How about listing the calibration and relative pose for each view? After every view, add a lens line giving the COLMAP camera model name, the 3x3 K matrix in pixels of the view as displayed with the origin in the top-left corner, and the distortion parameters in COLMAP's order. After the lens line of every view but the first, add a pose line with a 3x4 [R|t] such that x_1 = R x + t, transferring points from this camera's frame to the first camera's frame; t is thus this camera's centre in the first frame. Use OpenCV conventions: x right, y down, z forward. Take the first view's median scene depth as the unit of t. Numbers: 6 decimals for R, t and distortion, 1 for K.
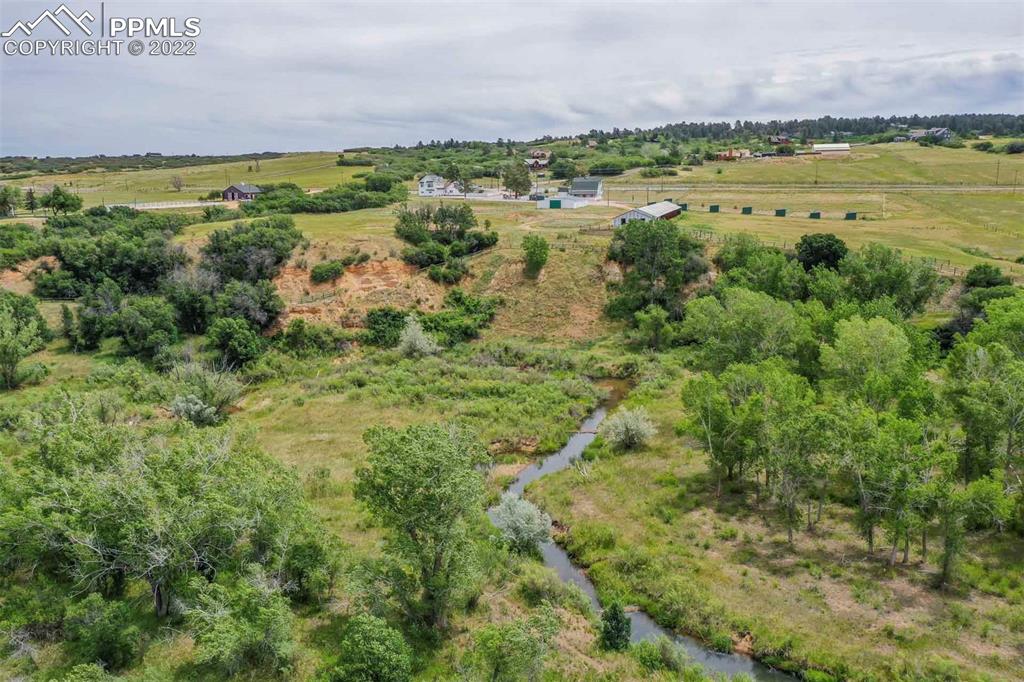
lens RADIAL K [[811.0, 0, 513.2], [0, 811.0, 339.9], [0, 0, 1]] dist [0.021045, 0.008782]
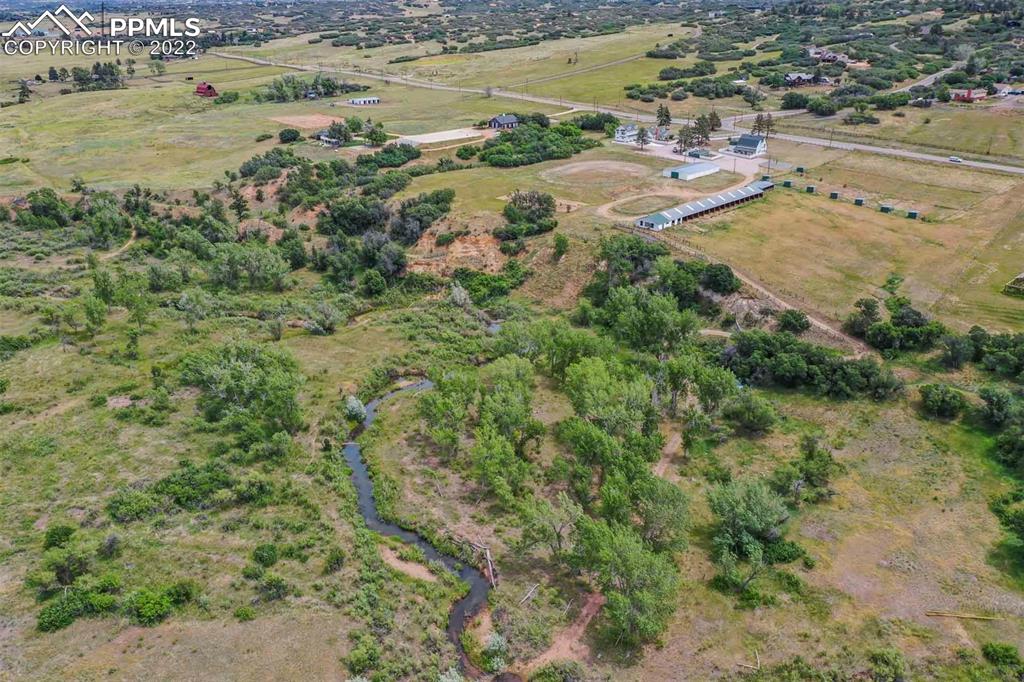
lens RADIAL K [[811.0, 0, 511.0], [0, 811.0, 343.6], [0, 0, 1]] dist [0.021045, 0.008782]
pose [[0.881291, 0.194238, -0.430810, 0.672759], [-0.099947, 0.967613, 0.231808, -0.280847], [0.461884, -0.161232, 0.872163, -0.466417]]
